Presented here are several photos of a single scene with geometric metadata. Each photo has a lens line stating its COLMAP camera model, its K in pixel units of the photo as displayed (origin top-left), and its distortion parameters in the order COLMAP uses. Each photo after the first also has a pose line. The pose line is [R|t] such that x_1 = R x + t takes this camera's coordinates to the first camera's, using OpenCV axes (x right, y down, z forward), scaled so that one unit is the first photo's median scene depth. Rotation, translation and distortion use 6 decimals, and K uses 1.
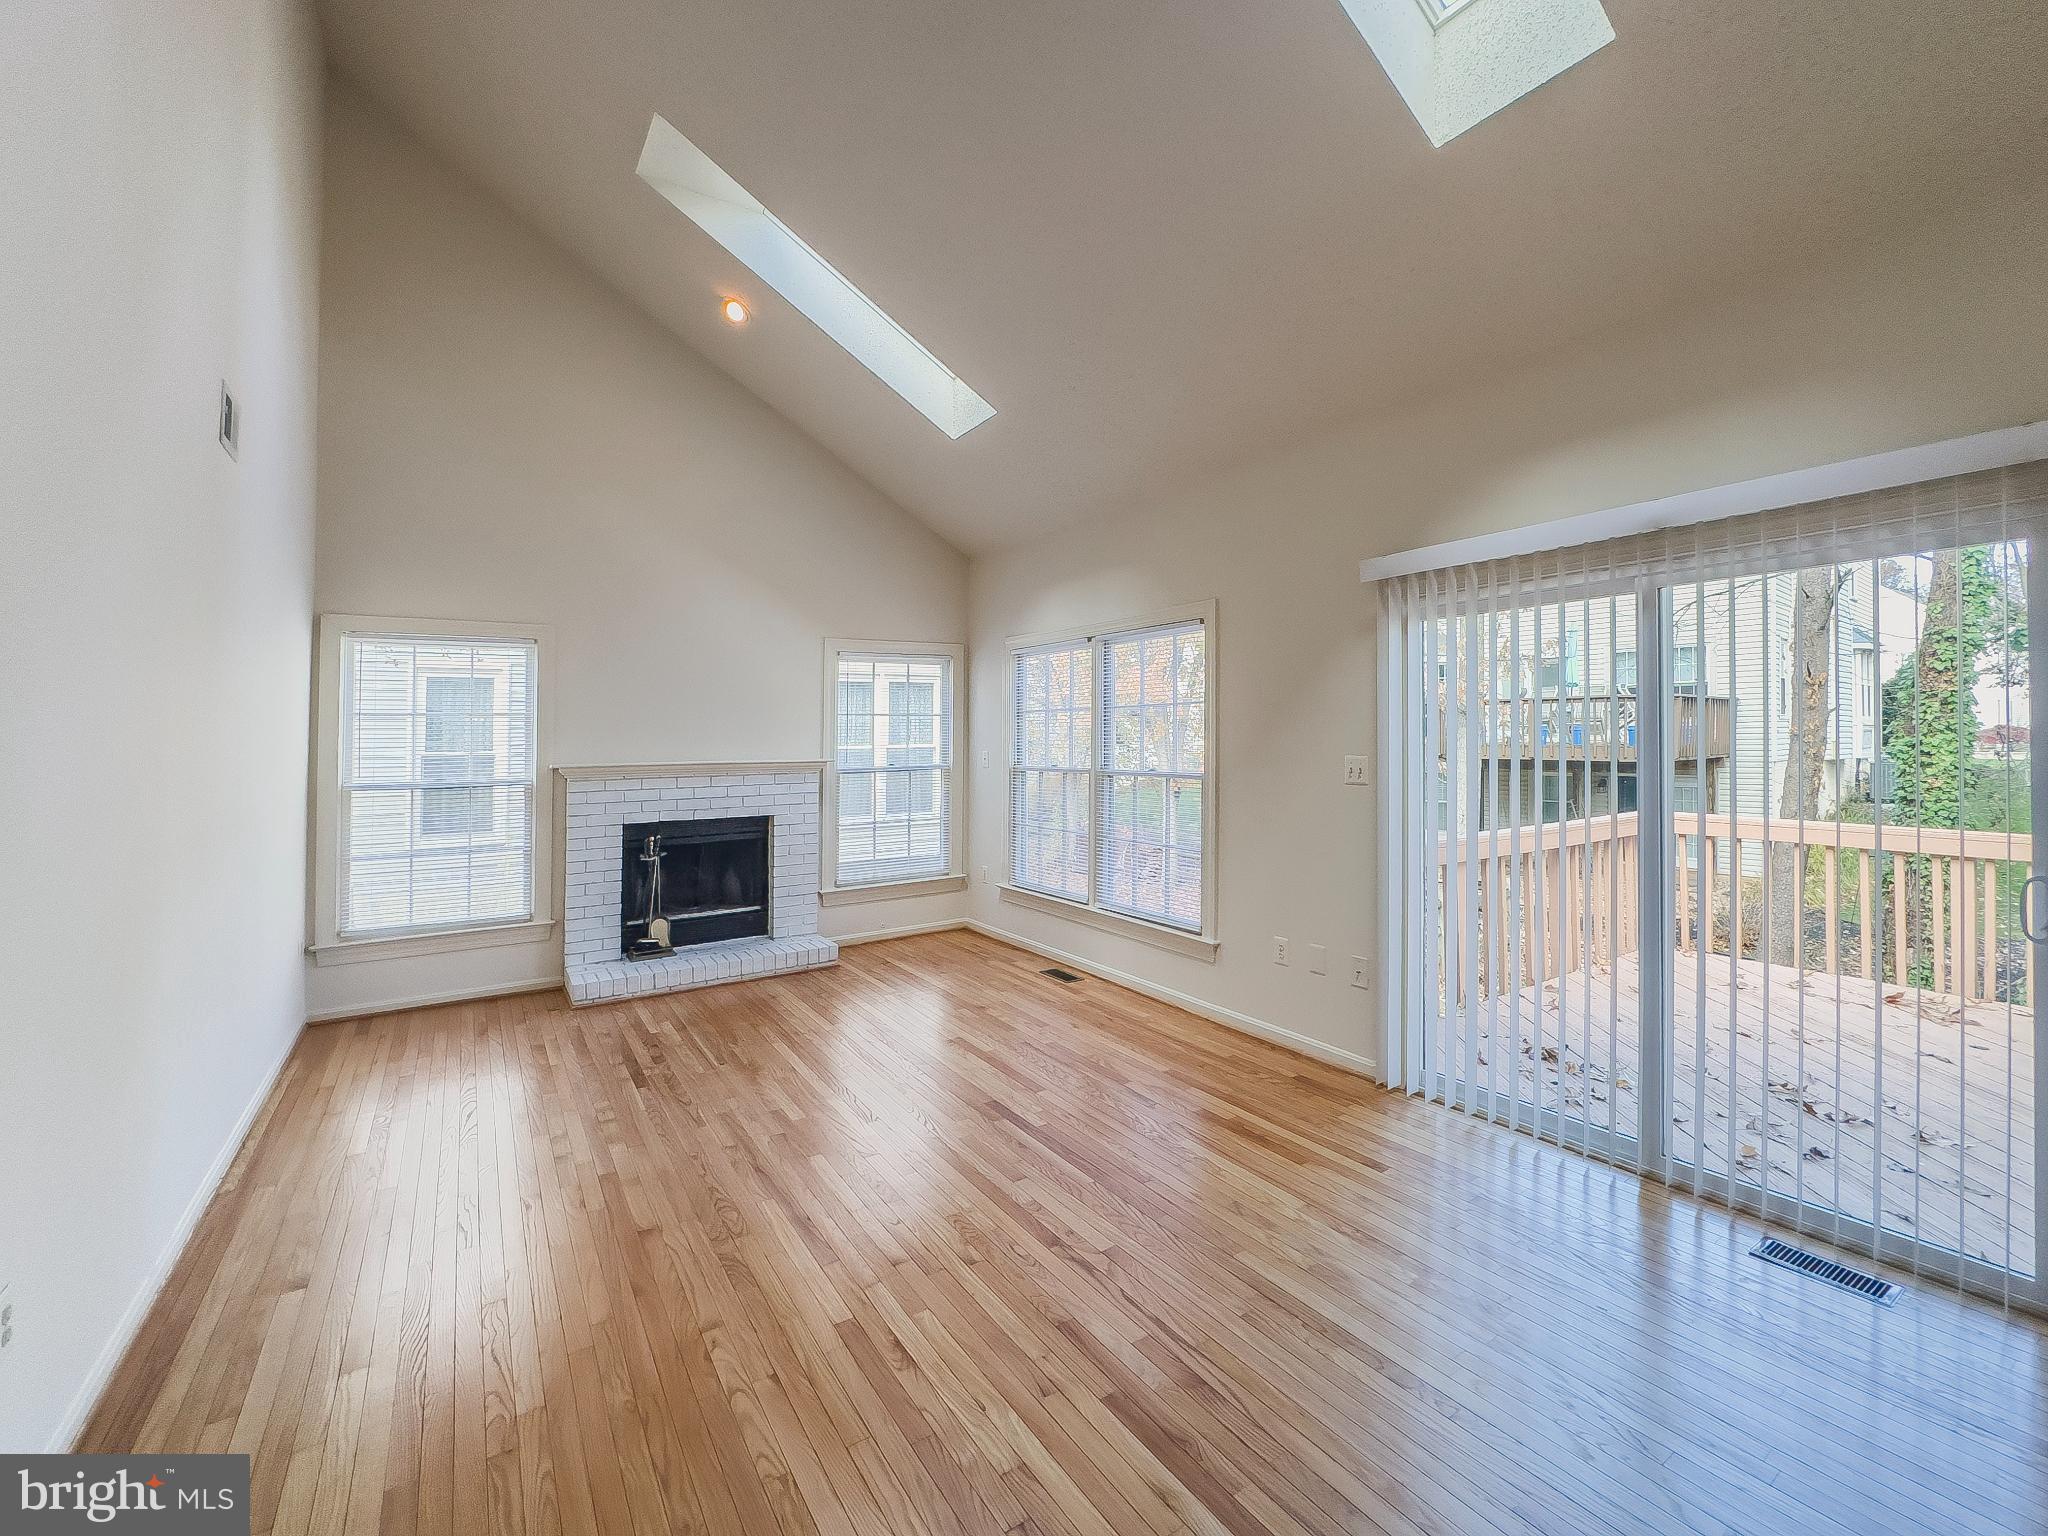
lens RADIAL K [[890.9, 0, 996.8], [0, 890.9, 744.5], [0, 0, 1]] dist [-0.003656, 0.000057]
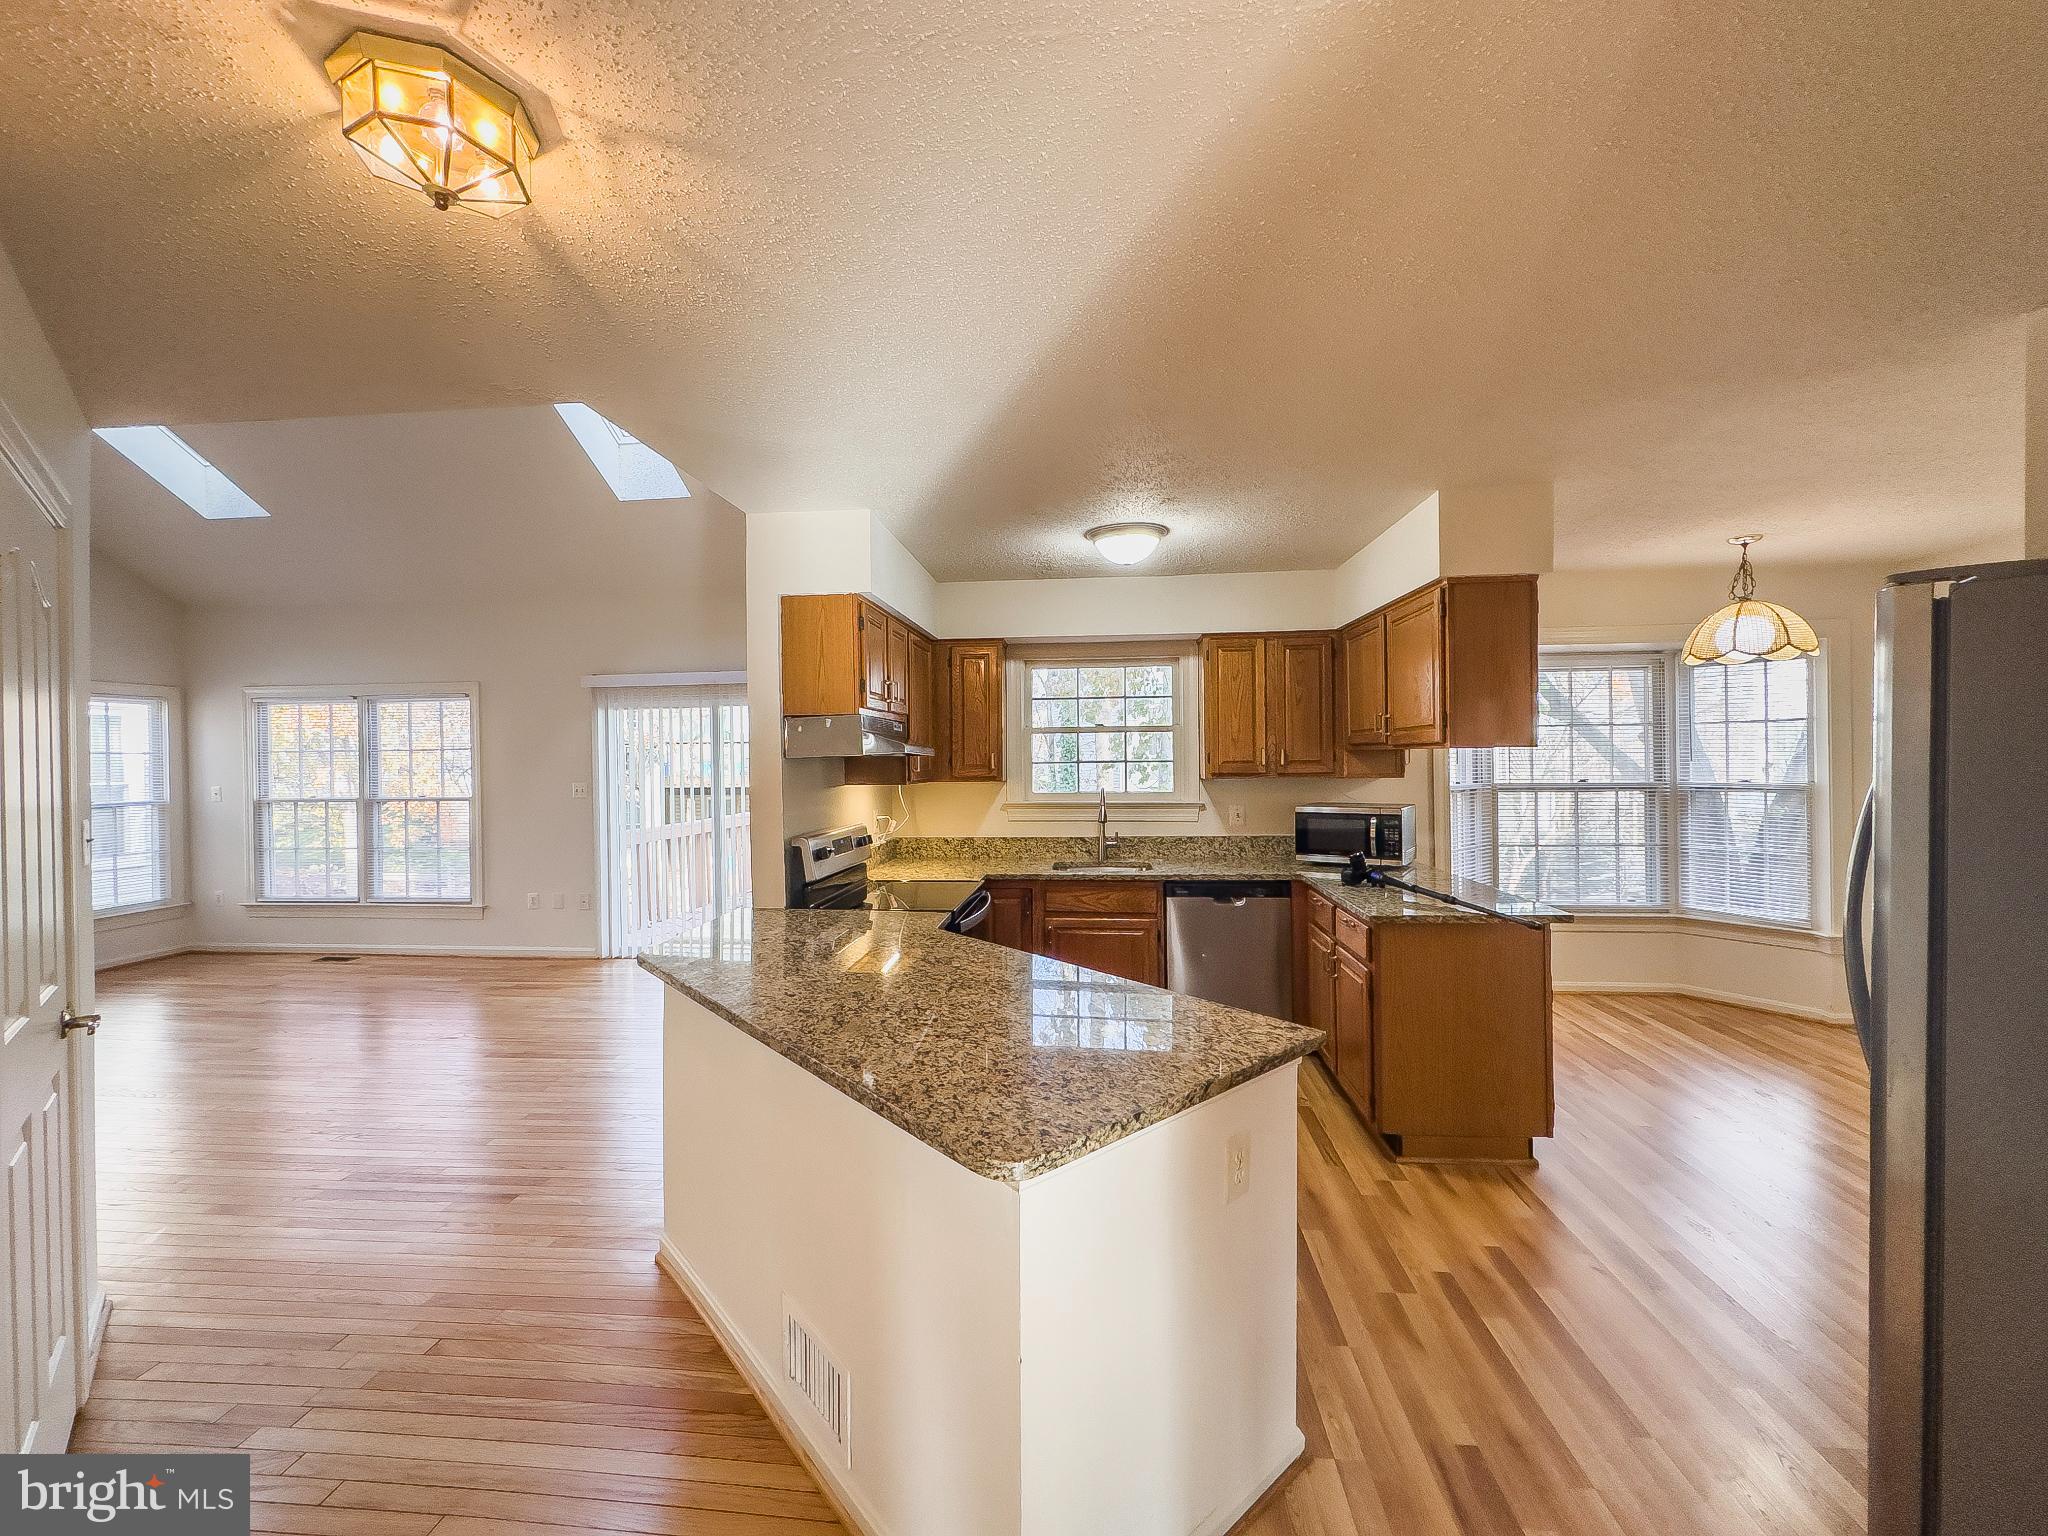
lens RADIAL K [[819.8, 0, 1024.2], [0, 819.8, 764.2], [0, 0, 1]] dist [-0.002646, 0.000587]
pose [[0.606478, -0.012093, 0.795008, -0.261777], [0.017467, 0.999846, 0.001884, -0.005889], [-0.794908, 0.012744, 0.606596, -0.512466]]
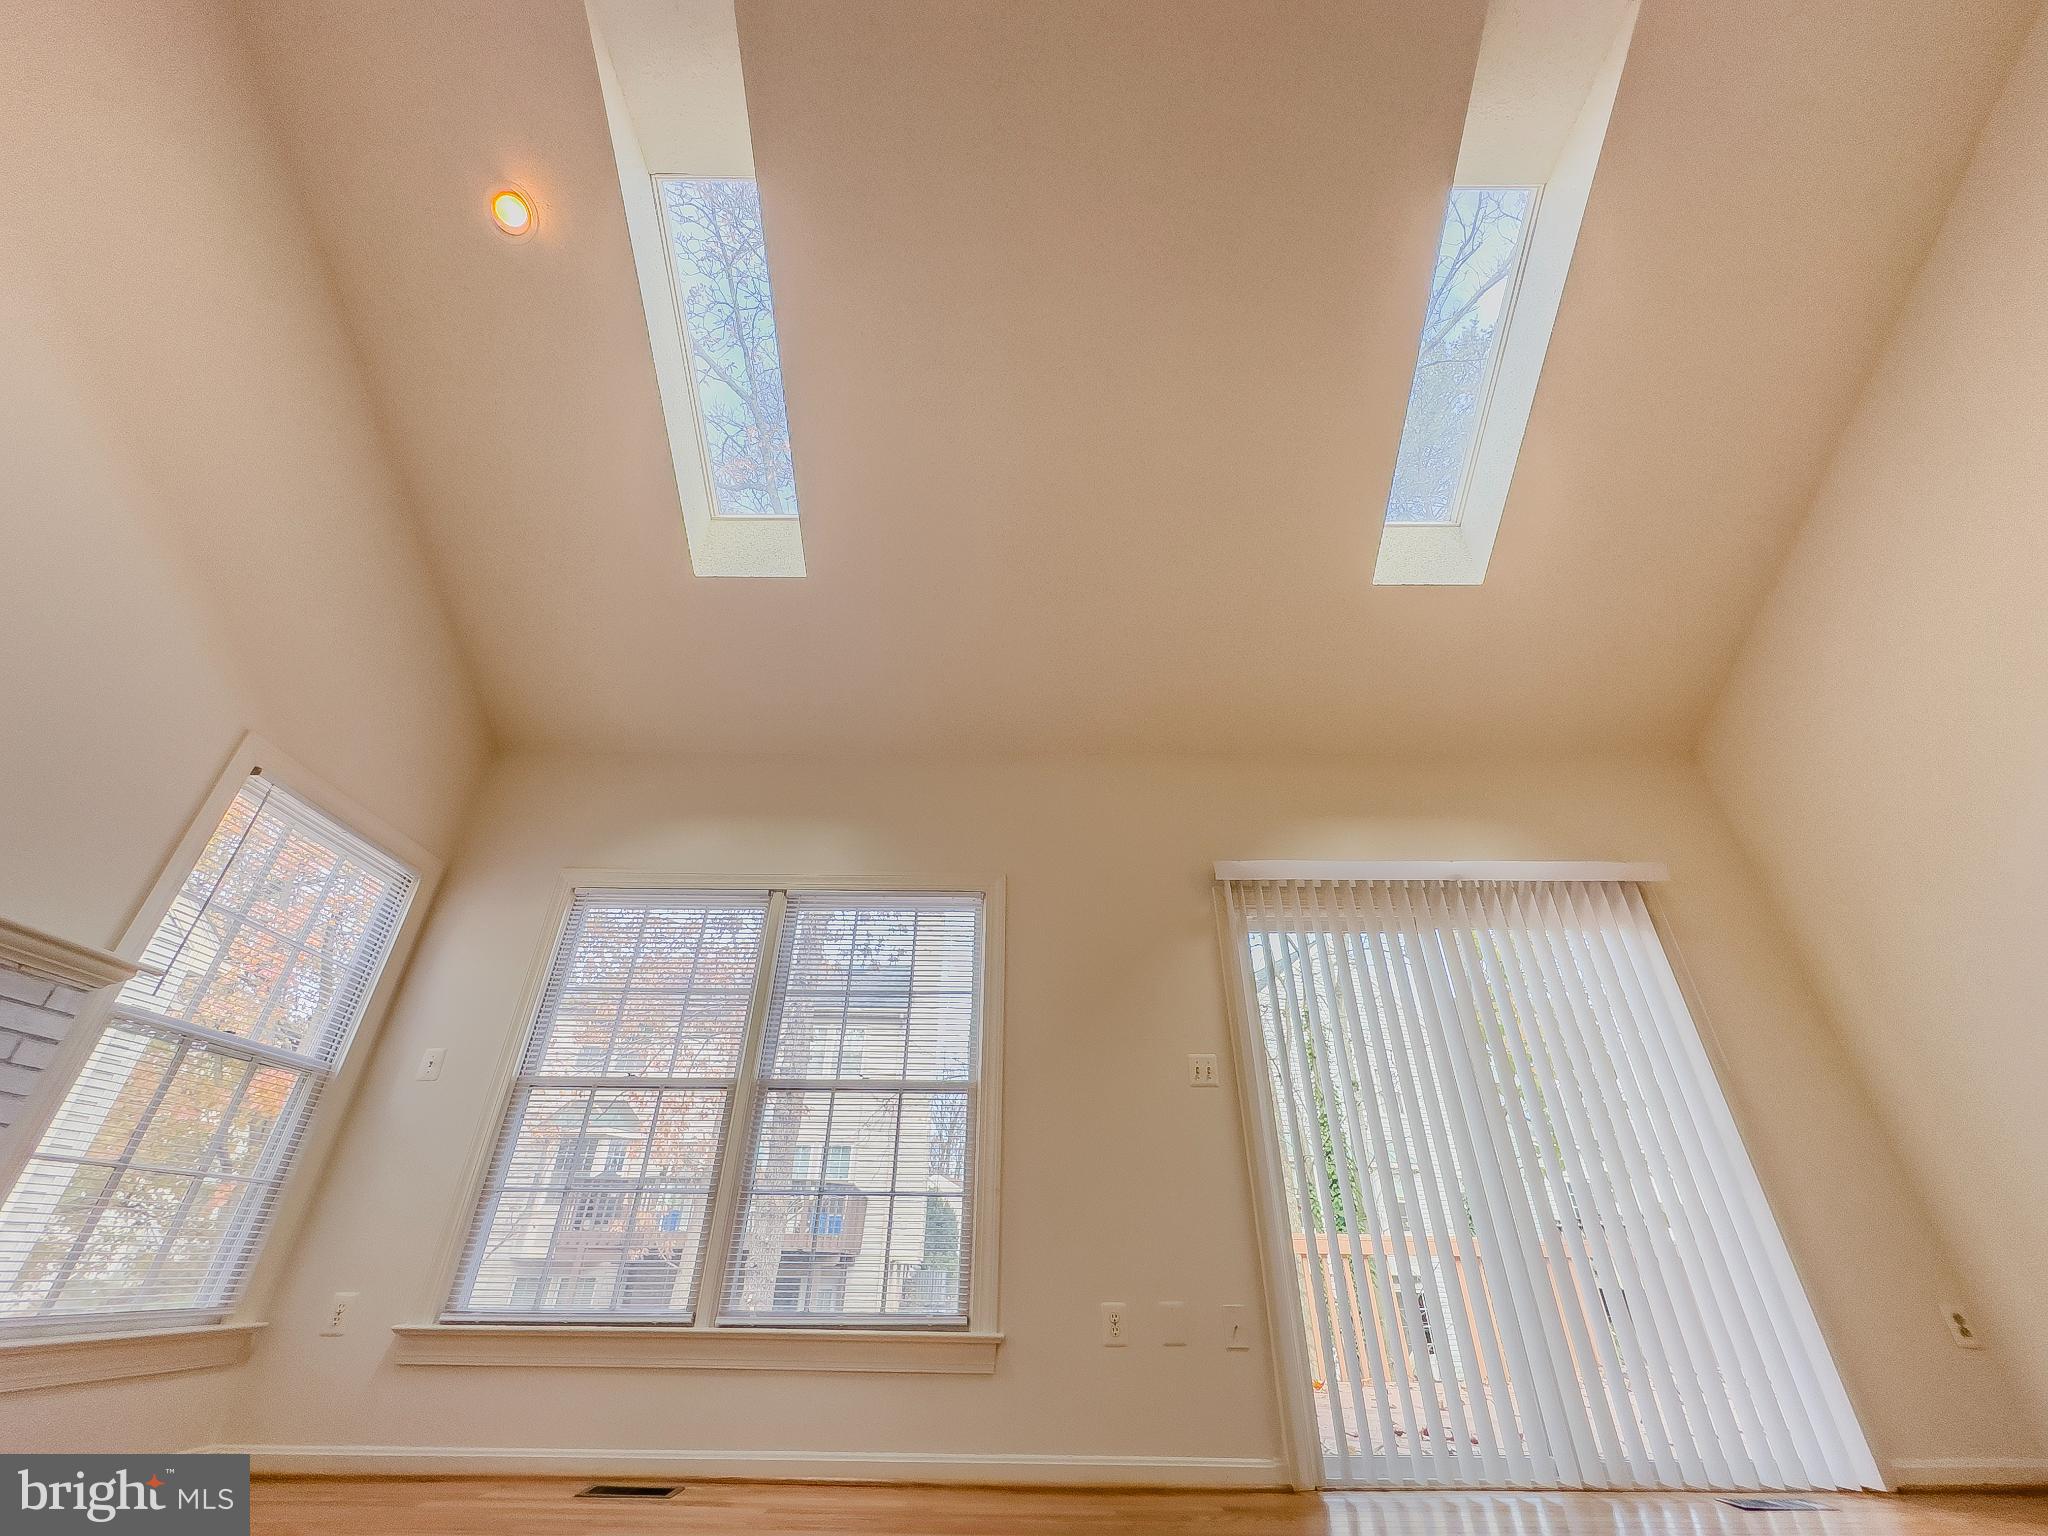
lens RADIAL K [[819.8, 0, 1018.4], [0, 819.8, 760.8], [0, 0, 1]] dist [-0.002646, 0.000587]
pose [[0.507349, 0.455350, 0.731610, -0.351990], [-0.007535, 0.851303, -0.524621, 0.150236], [-0.861708, 0.260653, 0.435339, 0.506311]]
